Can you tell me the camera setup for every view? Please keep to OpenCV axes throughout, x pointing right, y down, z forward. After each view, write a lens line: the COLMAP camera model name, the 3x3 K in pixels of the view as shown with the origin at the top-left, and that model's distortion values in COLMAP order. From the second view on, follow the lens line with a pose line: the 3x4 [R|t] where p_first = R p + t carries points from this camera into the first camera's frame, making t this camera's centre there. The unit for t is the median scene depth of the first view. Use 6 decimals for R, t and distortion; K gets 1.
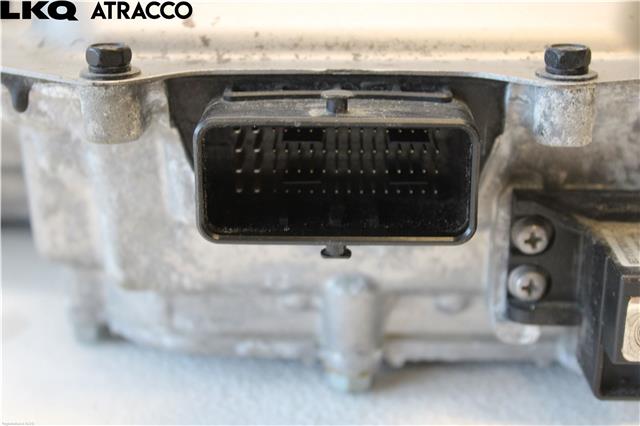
lens RADIAL K [[1244.7, 0, 318.9], [0, 1244.7, 213.2], [0, 0, 1]] dist [-0.009192, 0.000000]
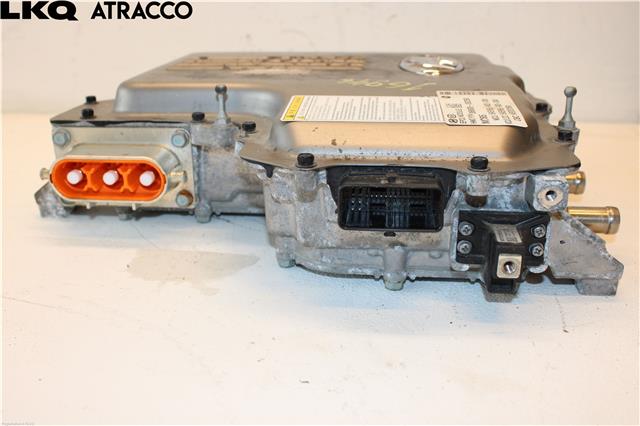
lens RADIAL K [[764.4, 0, 322.0], [0, 764.4, 213.6], [0, 0, 1]] dist [-0.089012, 0.000000]
pose [[0.997752, 0.019447, -0.064127, -0.024548], [-0.018144, 0.999618, 0.020842, -0.039841], [0.064508, -0.019632, 0.997724, -0.574346]]
